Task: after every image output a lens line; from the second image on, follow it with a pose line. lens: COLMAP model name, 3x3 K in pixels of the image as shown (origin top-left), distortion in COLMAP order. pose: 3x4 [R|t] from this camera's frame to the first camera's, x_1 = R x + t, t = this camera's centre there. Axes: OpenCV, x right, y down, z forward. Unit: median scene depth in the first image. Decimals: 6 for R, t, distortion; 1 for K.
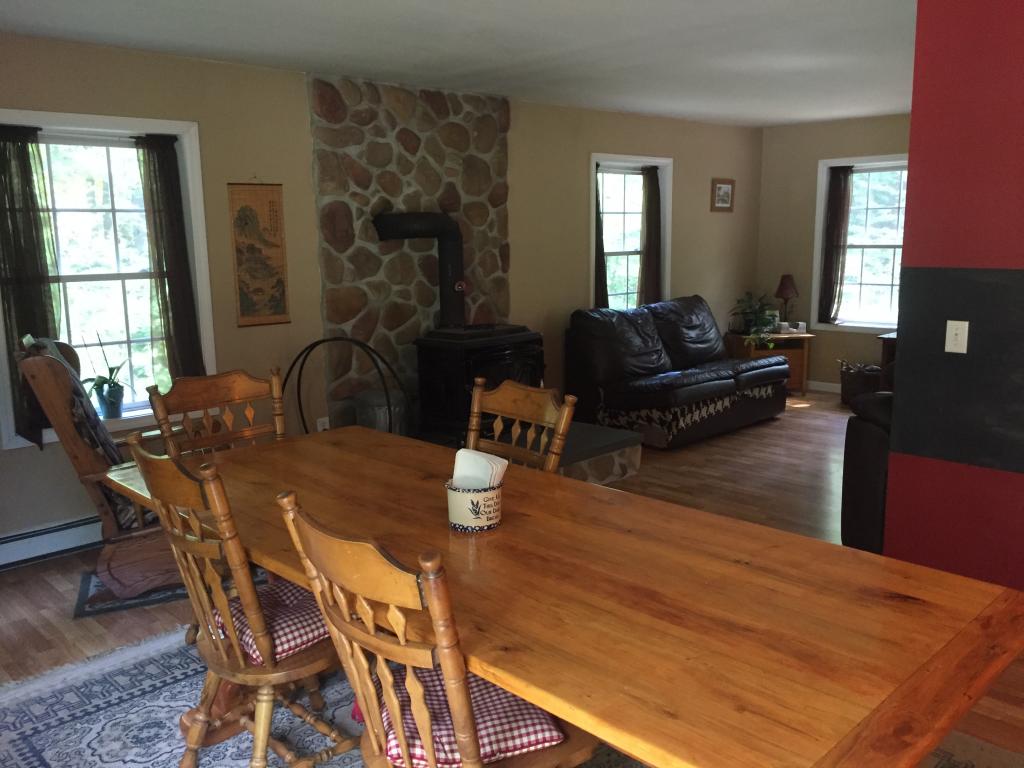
lens RADIAL K [[879.0, 0, 515.3], [0, 879.0, 382.9], [0, 0, 1]] dist [0.073008, -0.106407]
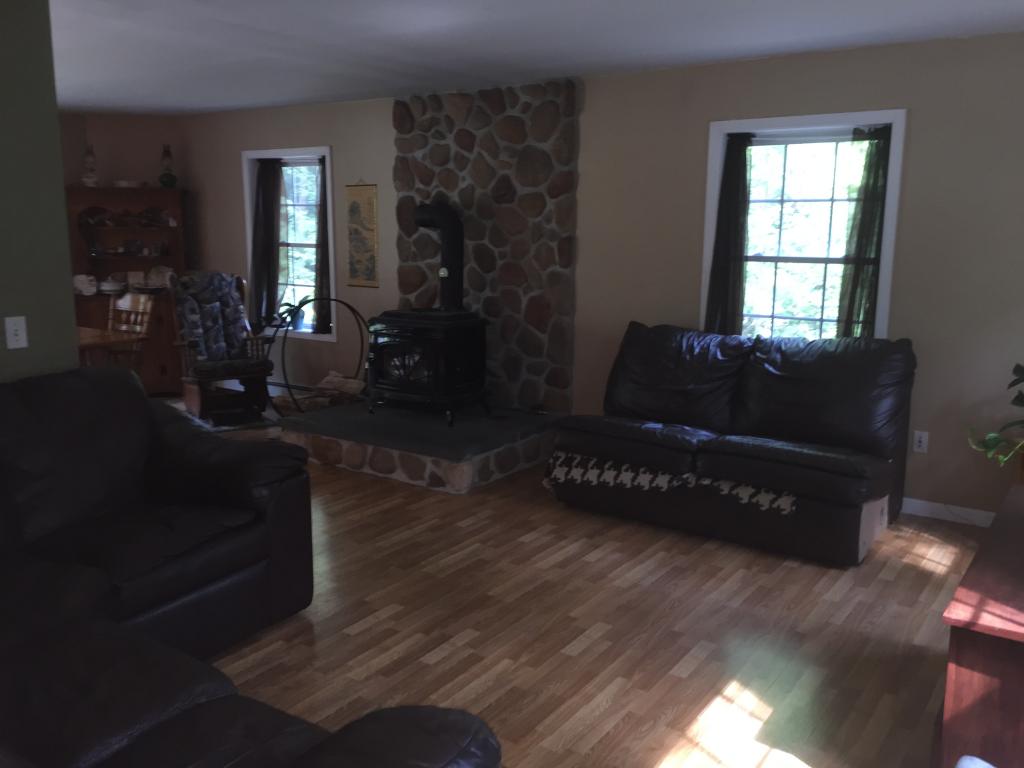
lens RADIAL K [[879.0, 0, 515.3], [0, 879.0, 382.9], [0, 0, 1]] dist [0.073008, -0.106407]
pose [[0.178245, 0.188980, -0.965668, 0.999573], [-0.181601, 0.970844, 0.156473, -0.159122], [0.967083, 0.147476, 0.207367, 0.858127]]
